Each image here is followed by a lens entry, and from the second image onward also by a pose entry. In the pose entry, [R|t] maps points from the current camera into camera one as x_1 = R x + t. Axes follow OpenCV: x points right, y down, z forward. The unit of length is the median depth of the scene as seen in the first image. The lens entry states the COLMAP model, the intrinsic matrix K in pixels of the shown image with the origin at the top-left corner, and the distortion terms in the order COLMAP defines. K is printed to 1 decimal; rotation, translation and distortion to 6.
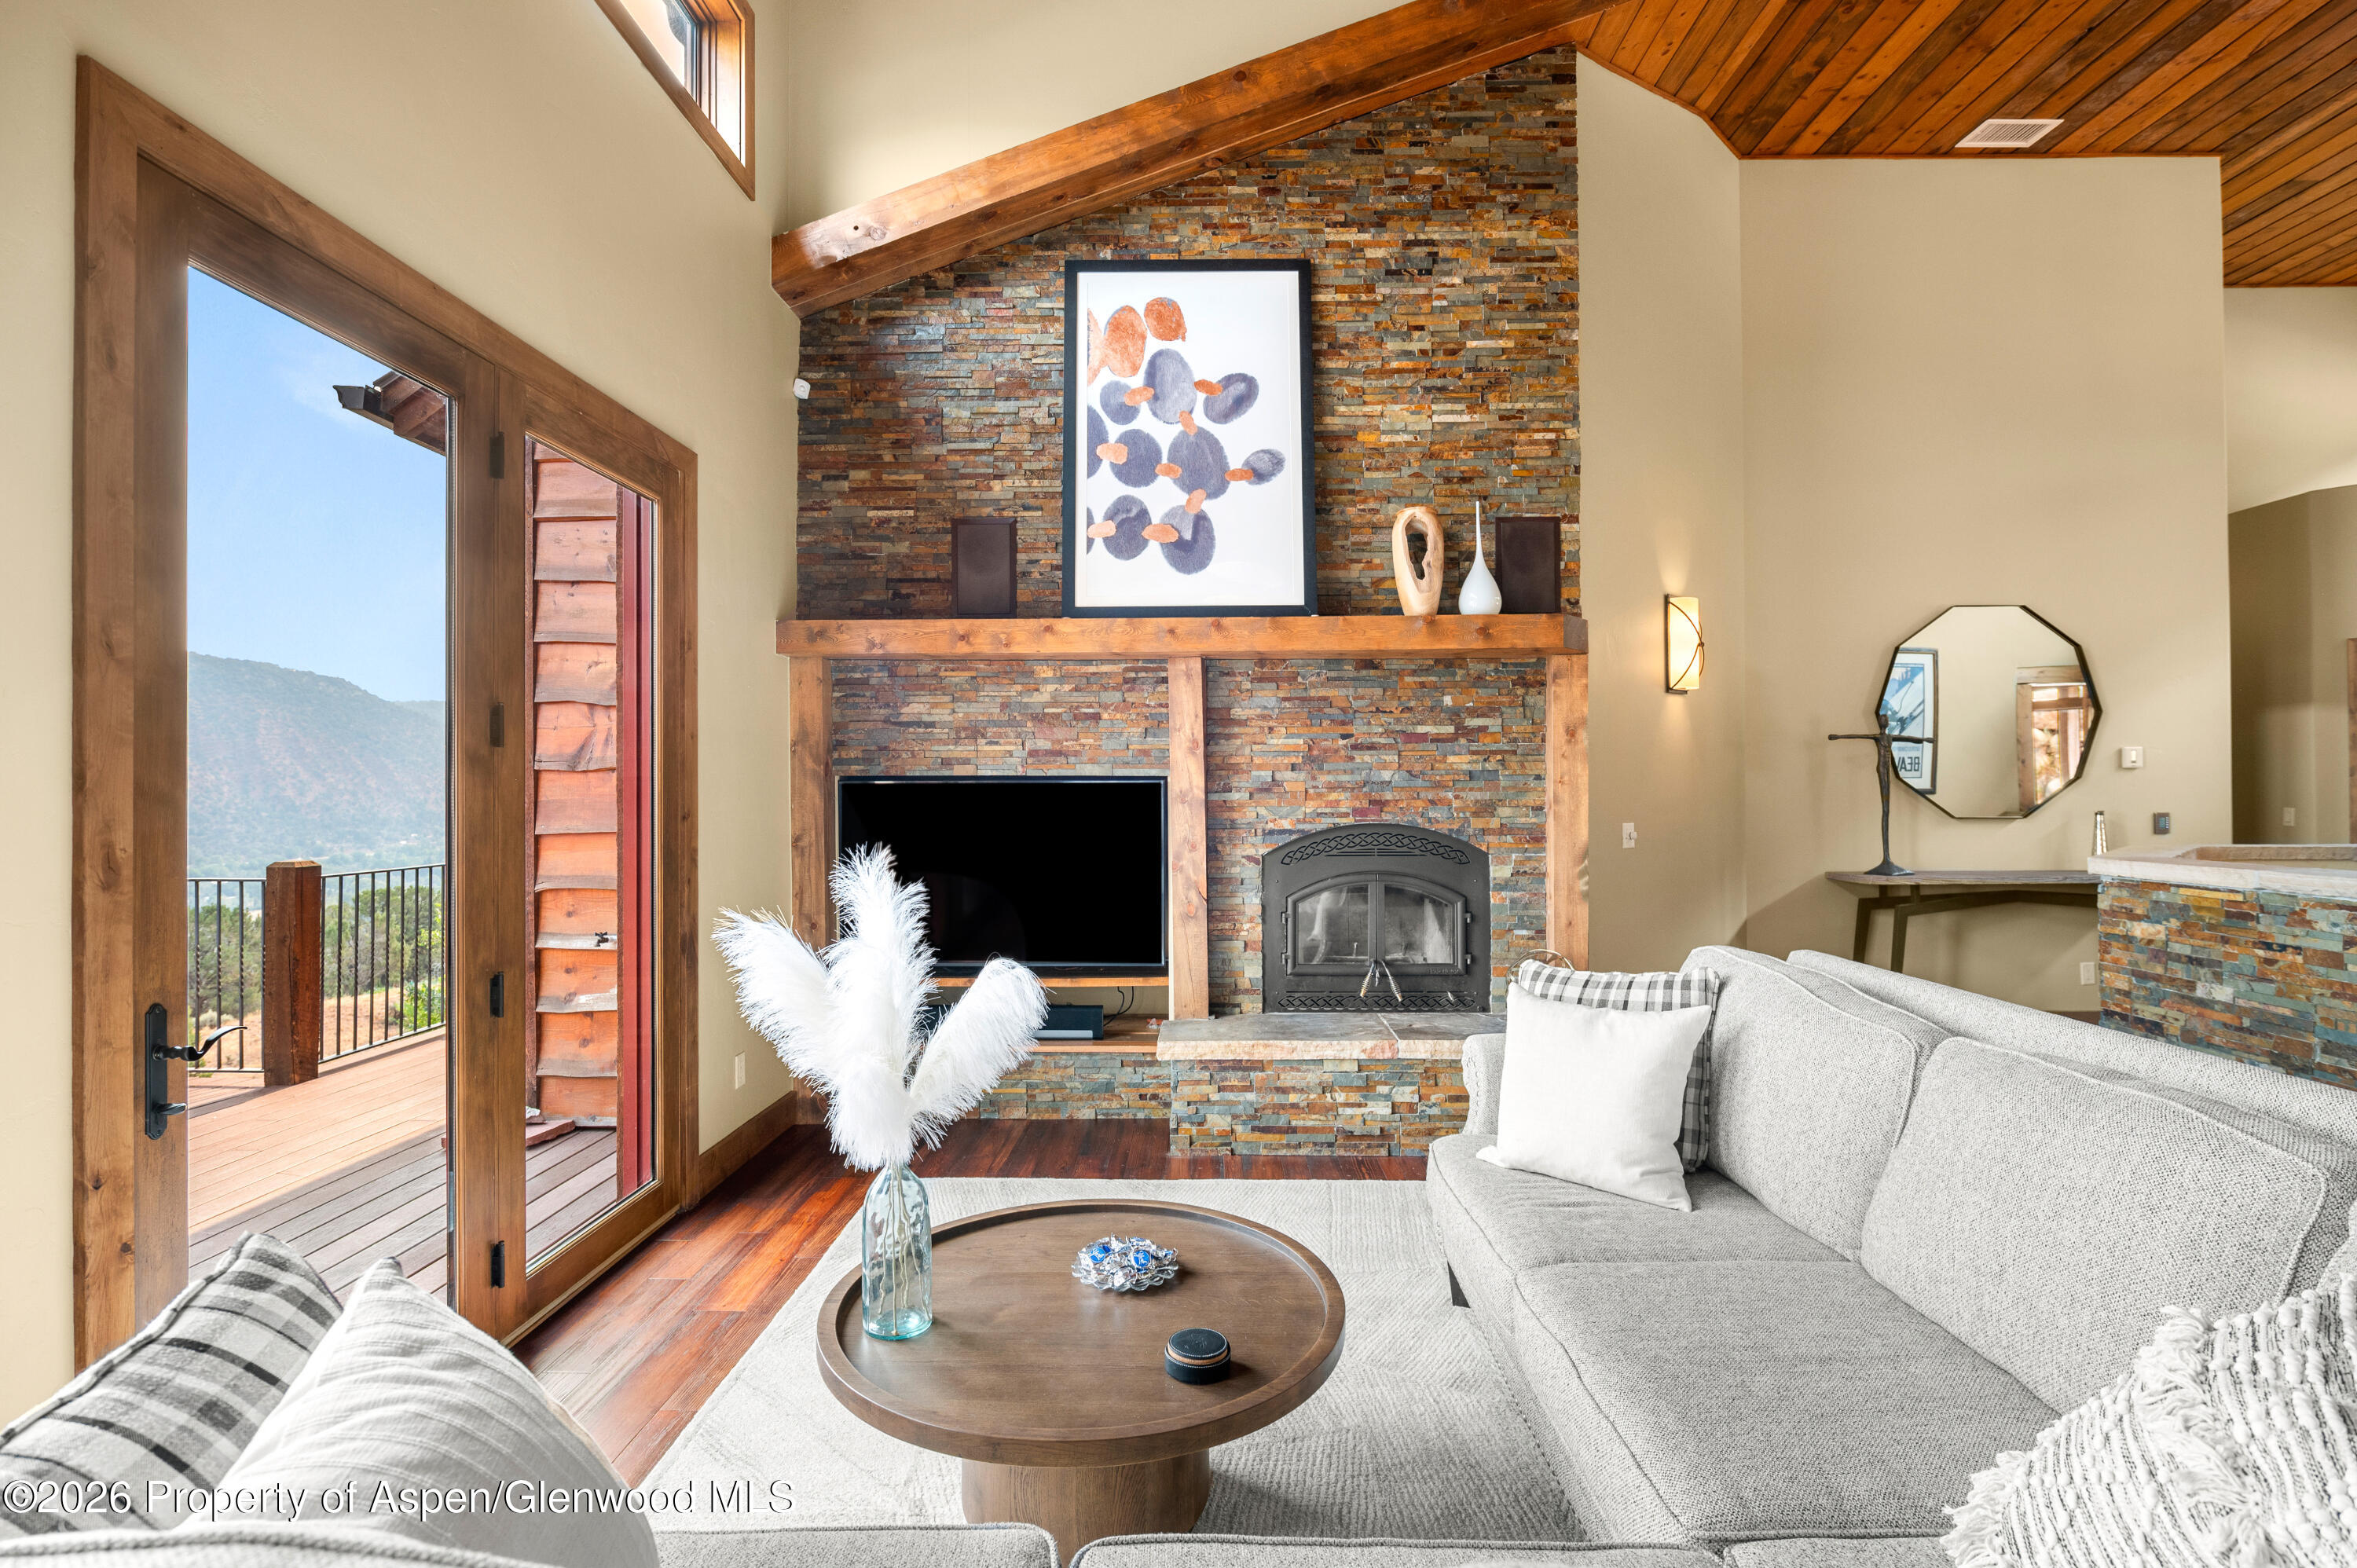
lens RADIAL K [[1077.5, 0, 1181.0], [0, 1077.5, 780.5], [0, 0, 1]] dist [-0.022158, -0.000152]
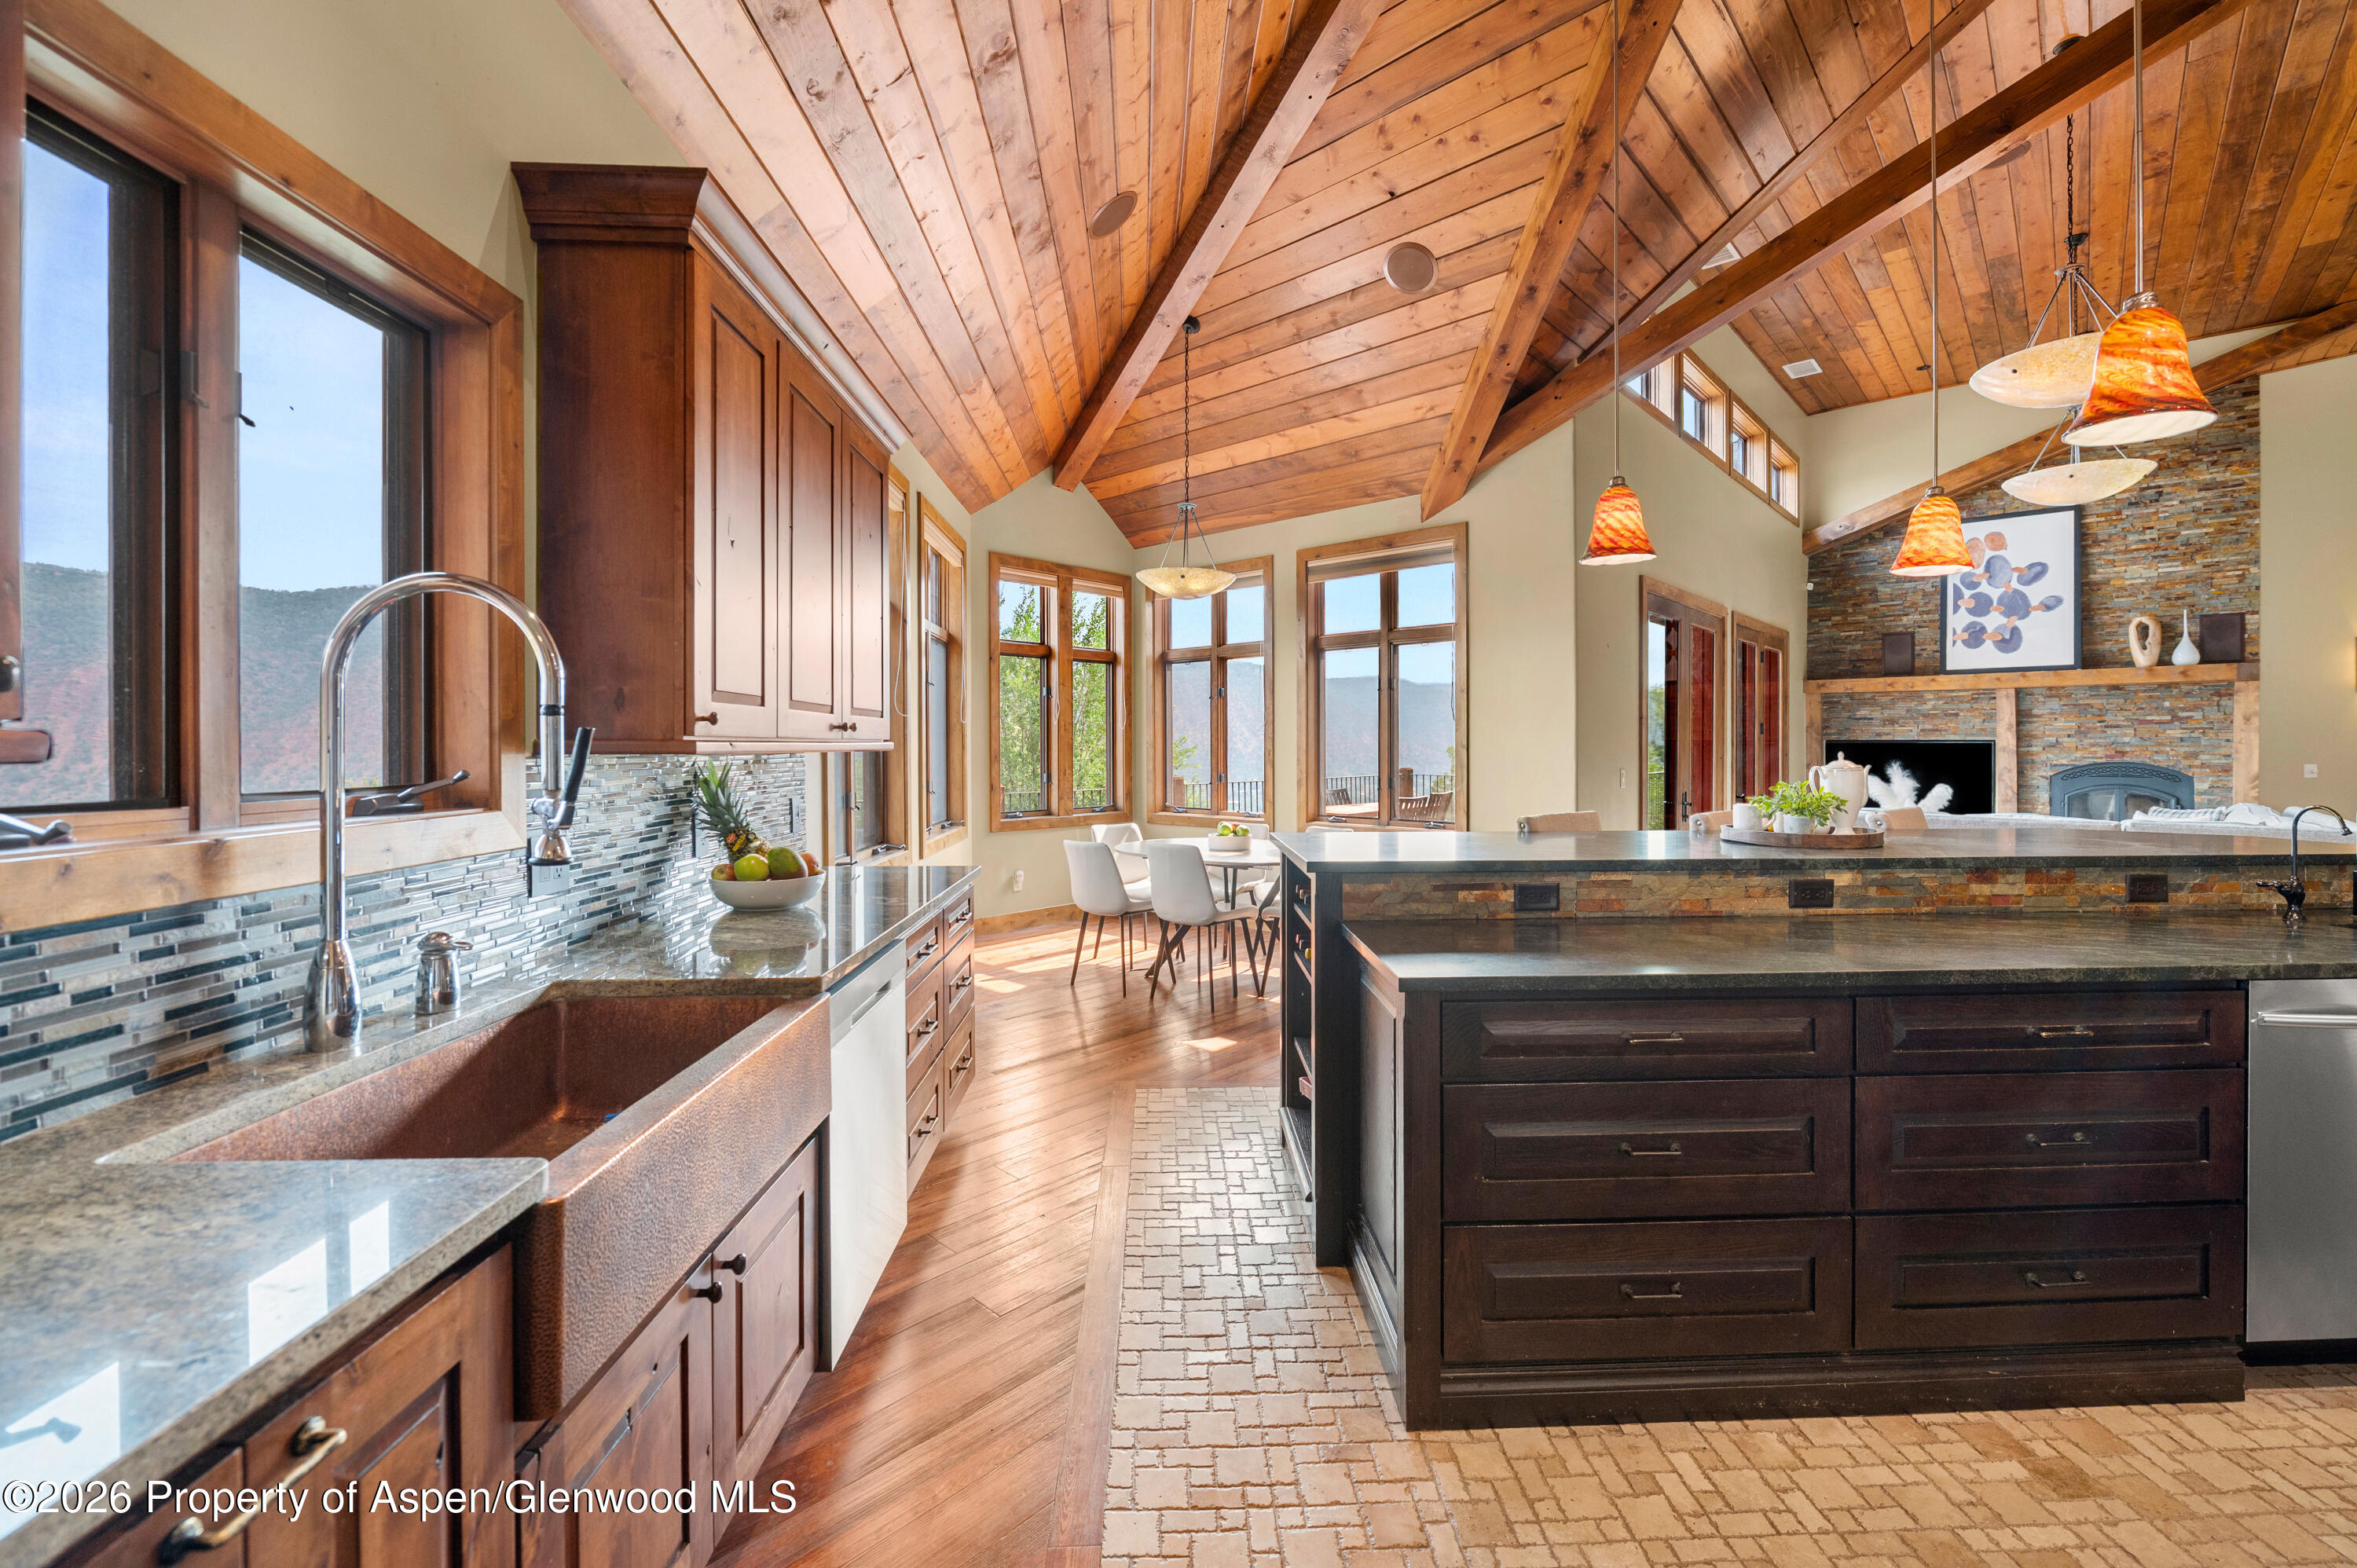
lens RADIAL K [[959.4, 0, 1208.9], [0, 959.4, 751.9], [0, 0, 1]] dist [-0.003347, -0.000568]
pose [[0.757613, 0.007382, -0.652662, 0.049270], [0.006800, 0.999792, 0.019202, -0.029566], [0.652668, -0.018986, 0.757406, -1.651014]]
